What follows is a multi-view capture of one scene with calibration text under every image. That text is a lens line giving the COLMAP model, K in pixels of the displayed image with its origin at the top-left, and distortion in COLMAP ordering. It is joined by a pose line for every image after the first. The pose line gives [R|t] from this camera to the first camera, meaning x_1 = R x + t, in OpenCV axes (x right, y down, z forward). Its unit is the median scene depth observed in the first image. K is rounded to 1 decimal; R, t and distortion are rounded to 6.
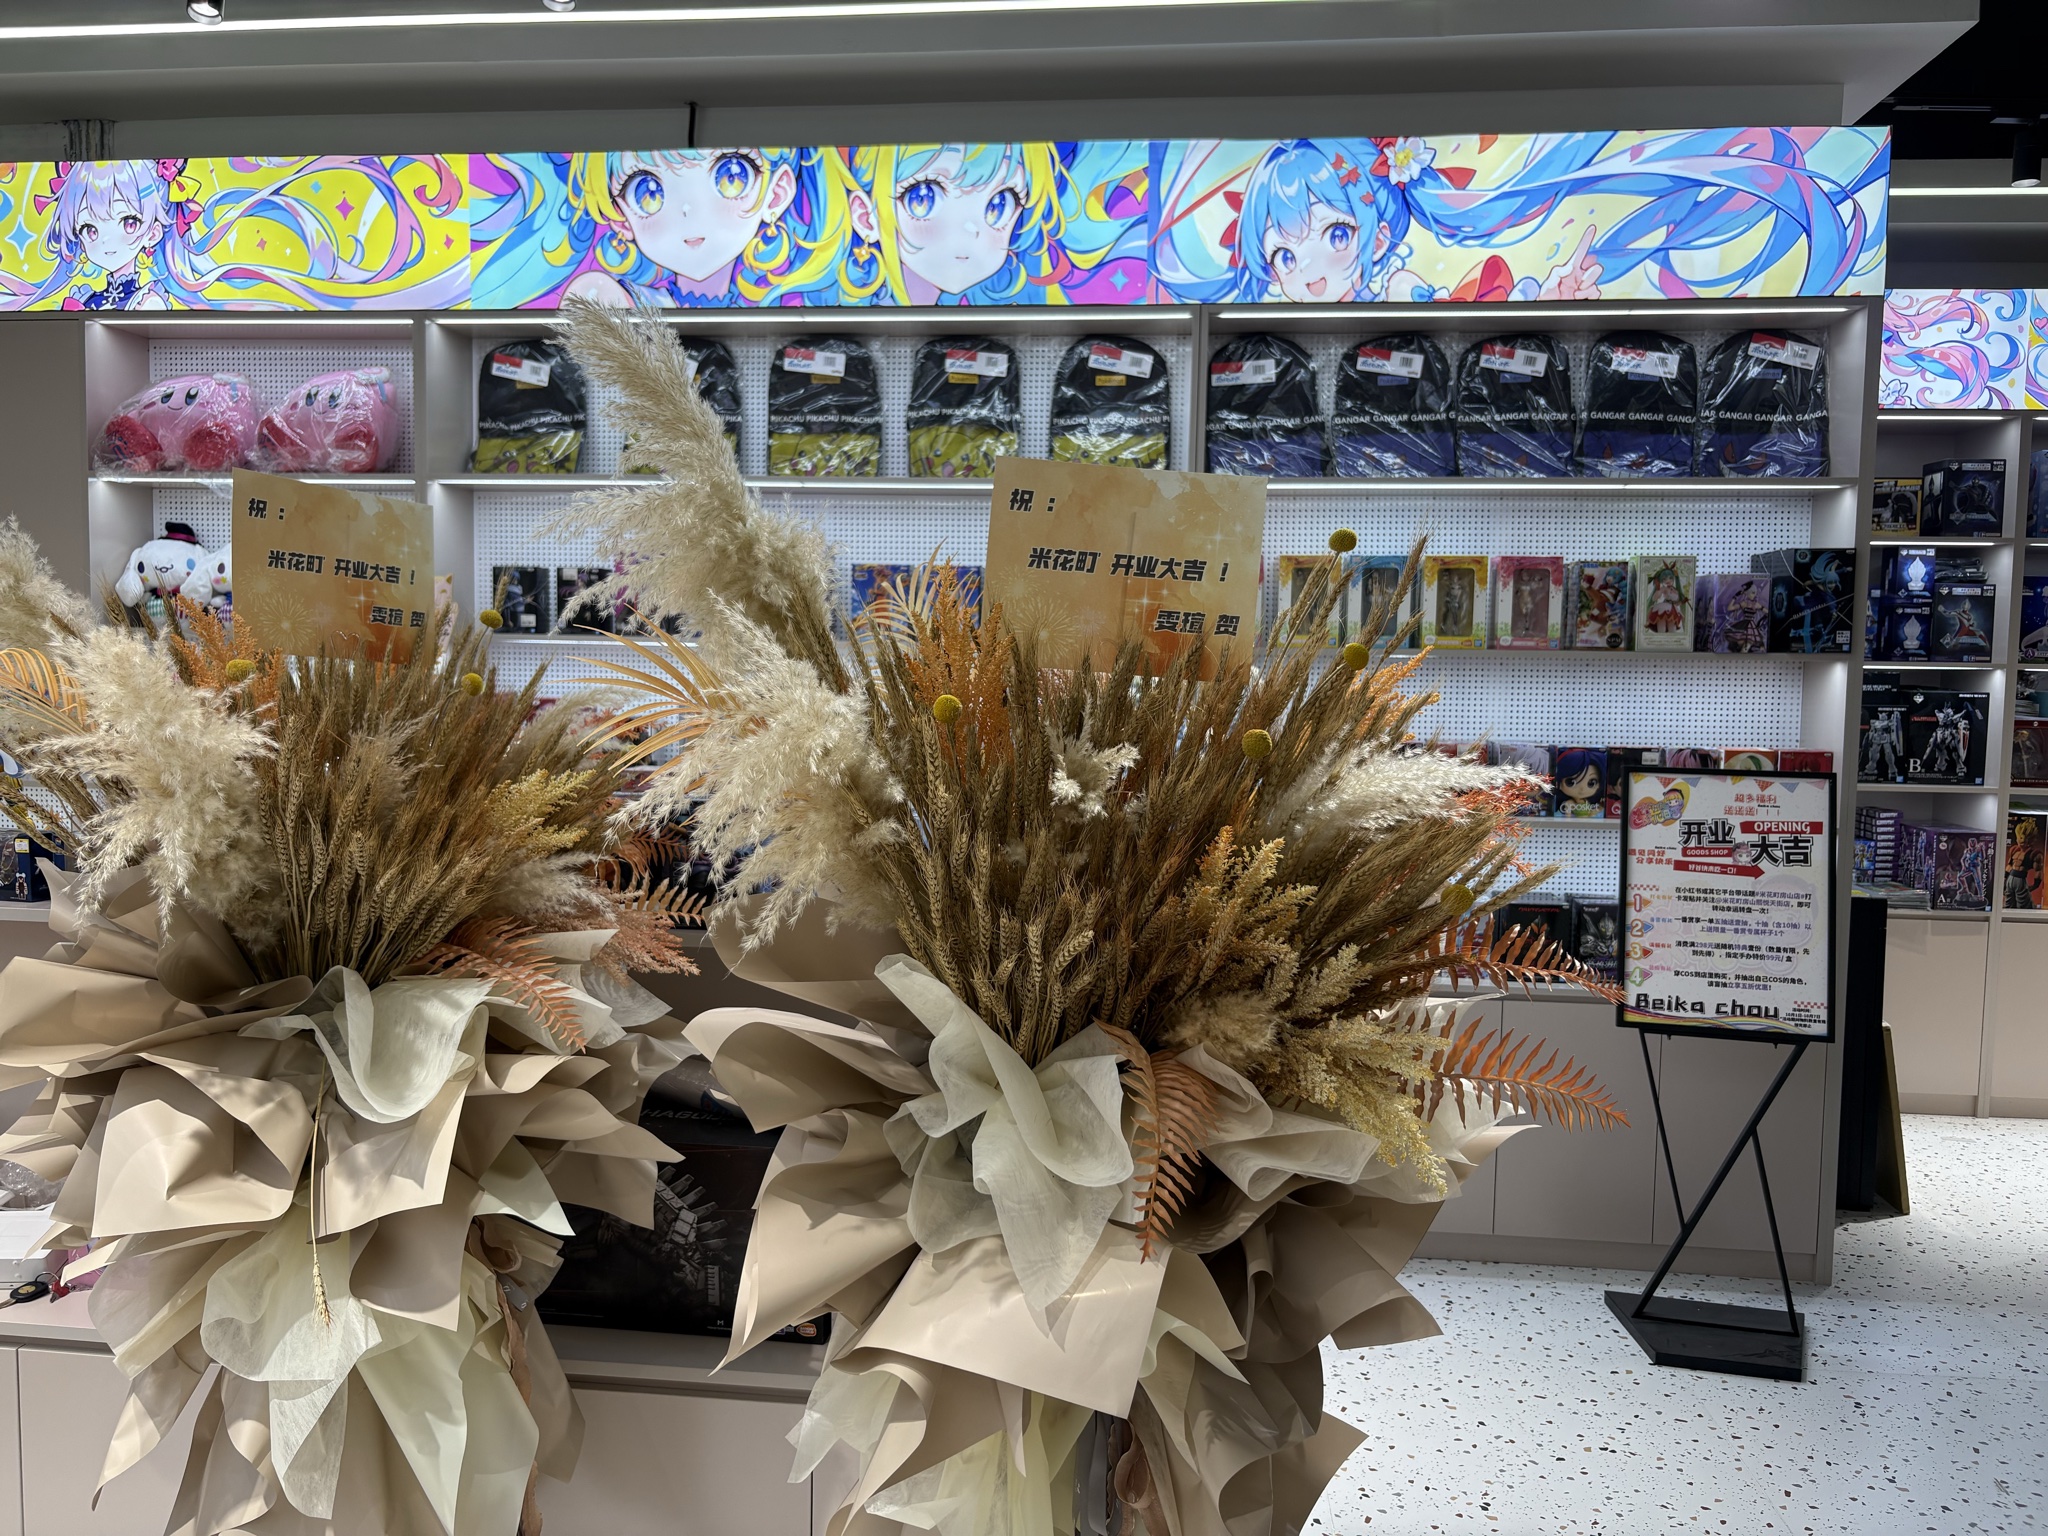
lens RADIAL K [[1555.5, 0, 1016.9], [0, 1555.5, 752.4], [0, 0, 1]] dist [0.009895, 0.002821]
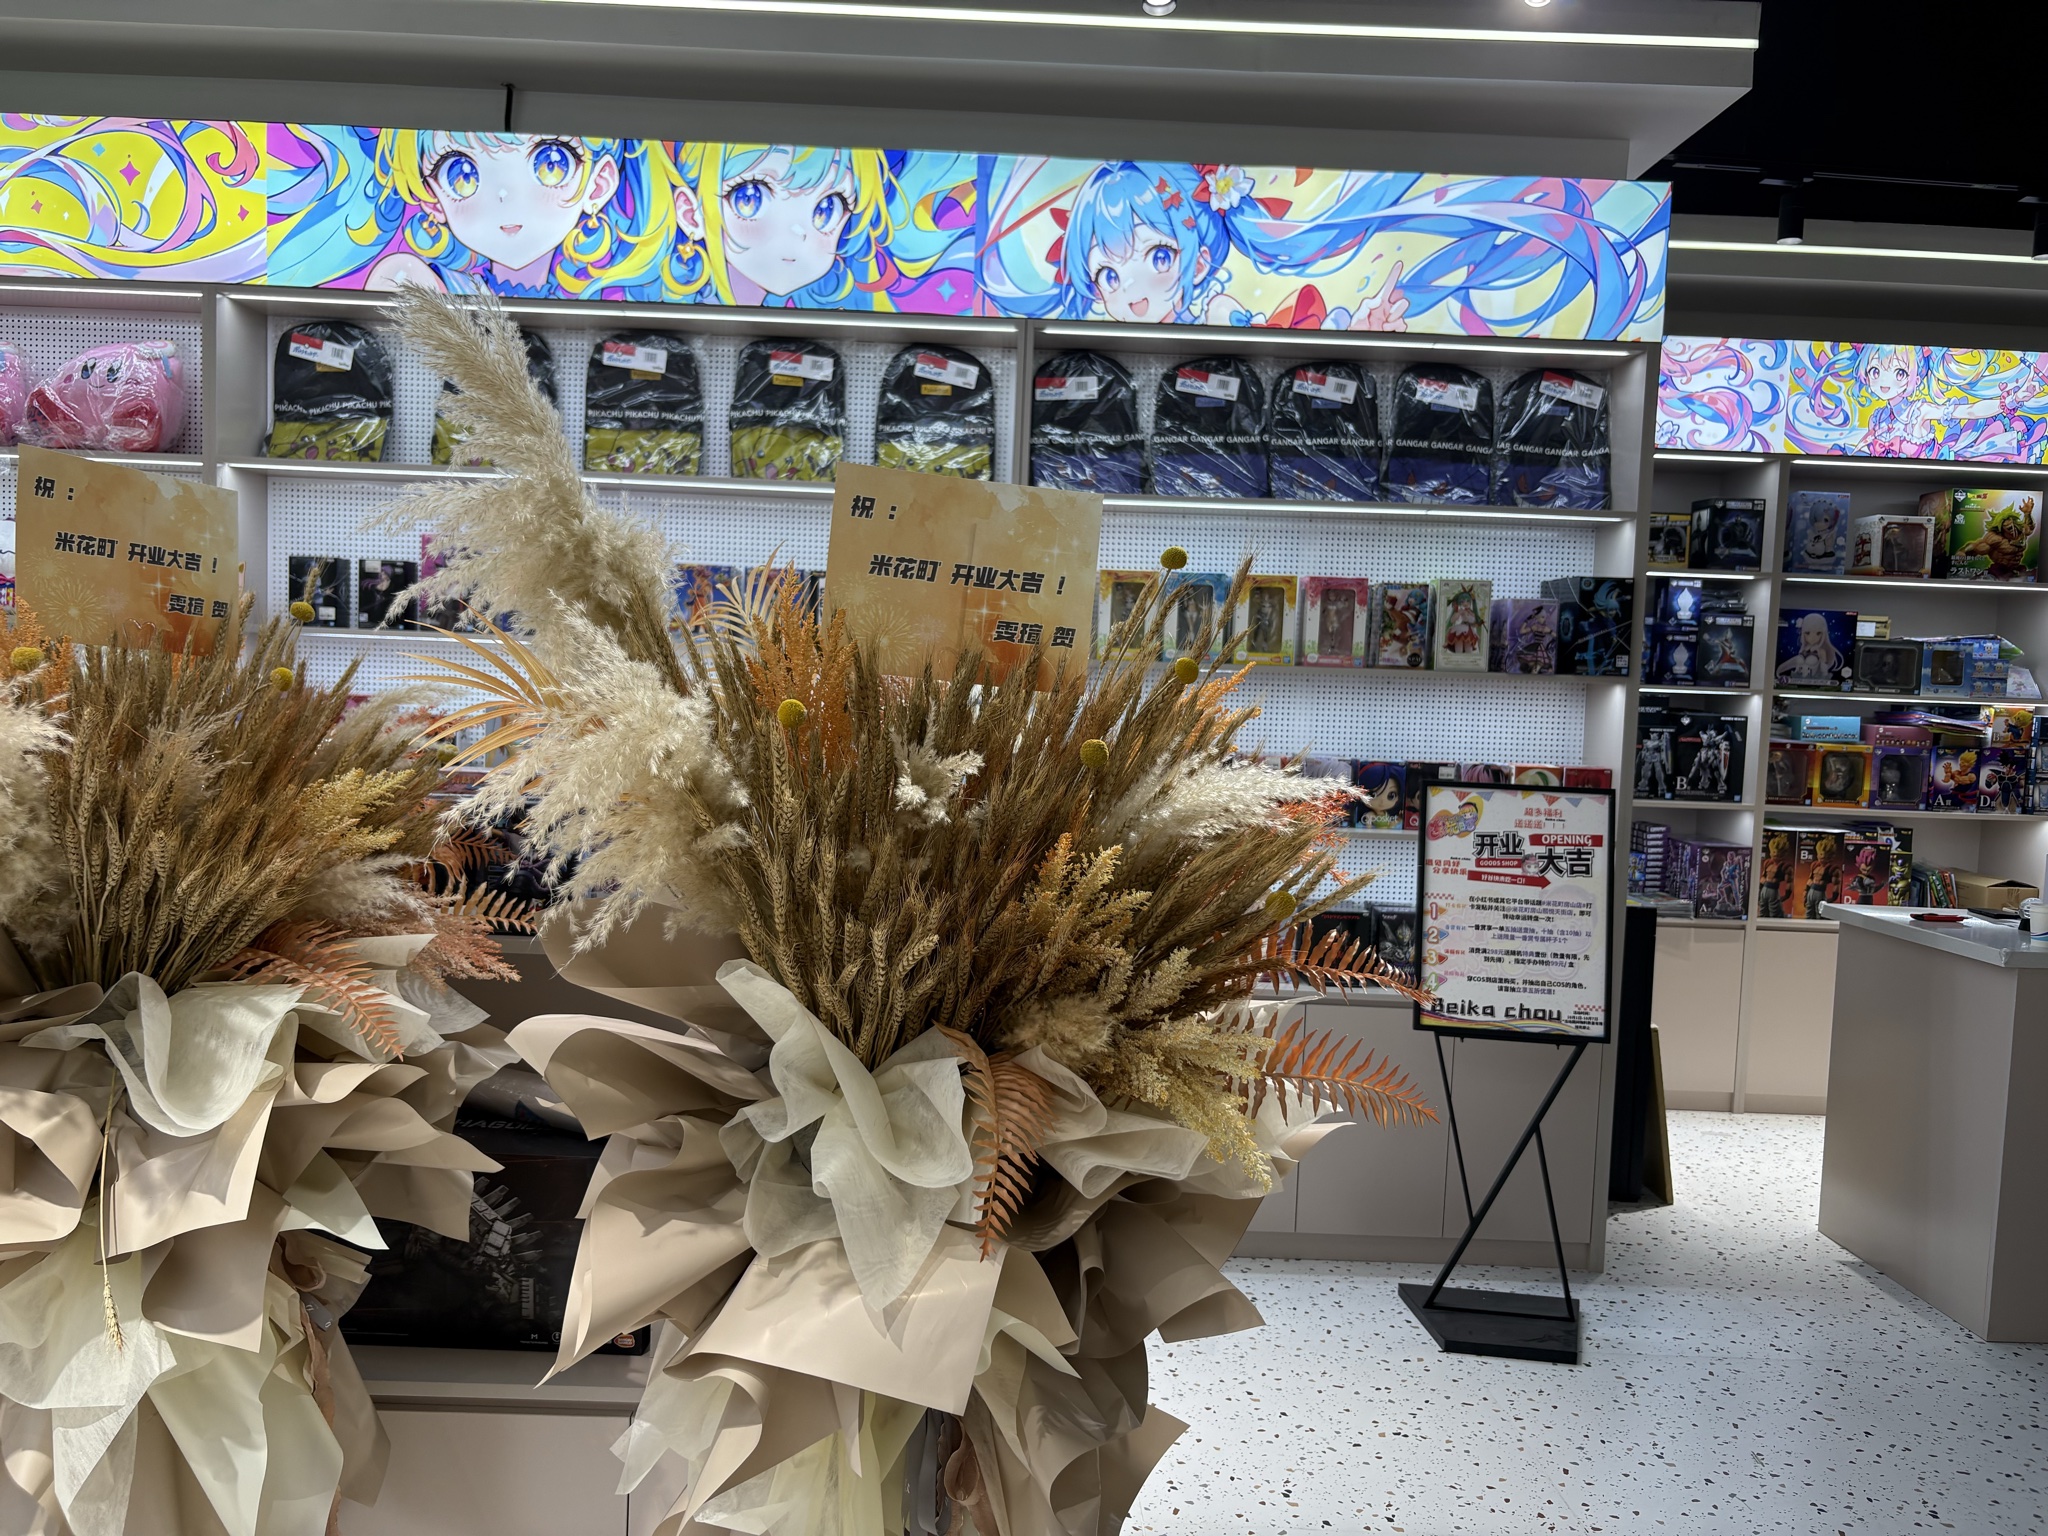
lens RADIAL K [[1550.5, 0, 1014.3], [0, 1550.5, 758.5], [0, 0, 1]] dist [0.017188, -0.005213]
pose [[0.993024, 0.015005, 0.116952, -0.003675], [-0.014910, 0.999887, -0.001689, 0.000104], [-0.116965, -0.000066, 0.993136, -0.001770]]
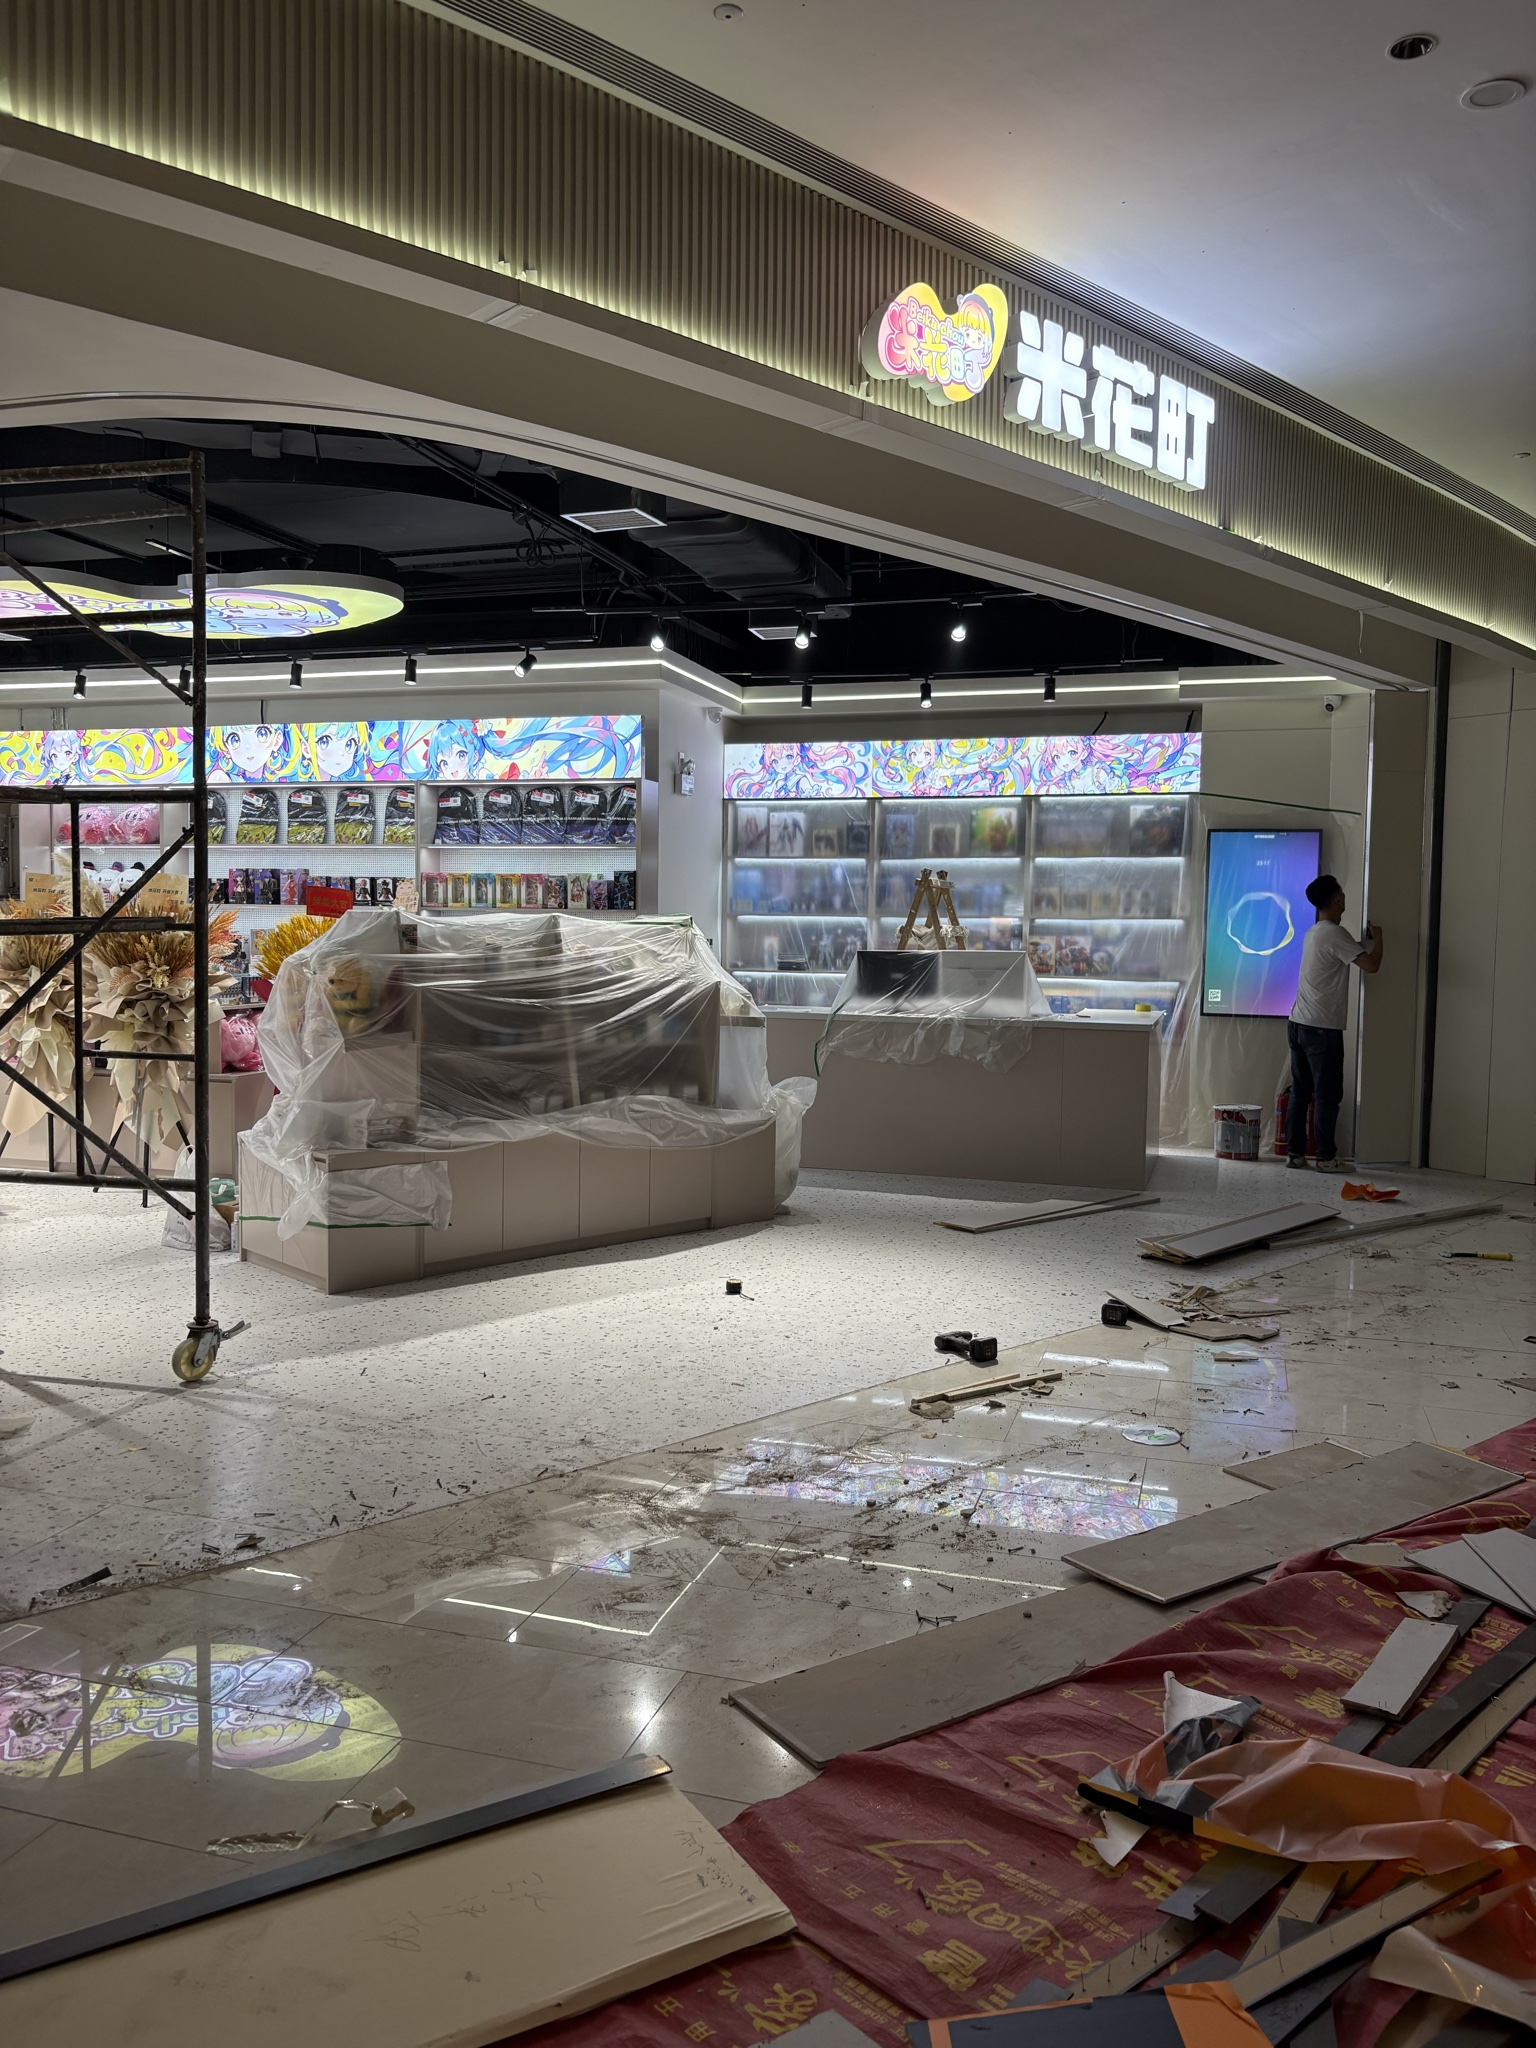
lens RADIAL K [[1518.4, 0, 768.0], [0, 1518.4, 1024.0], [0, 0, 1]] dist [-0.006221, -0.010214]
pose [[0.982470, 0.012638, -0.185993, 1.274211], [-0.010745, 0.999880, 0.011180, 0.102407], [0.186112, -0.008985, 0.982487, -1.549471]]
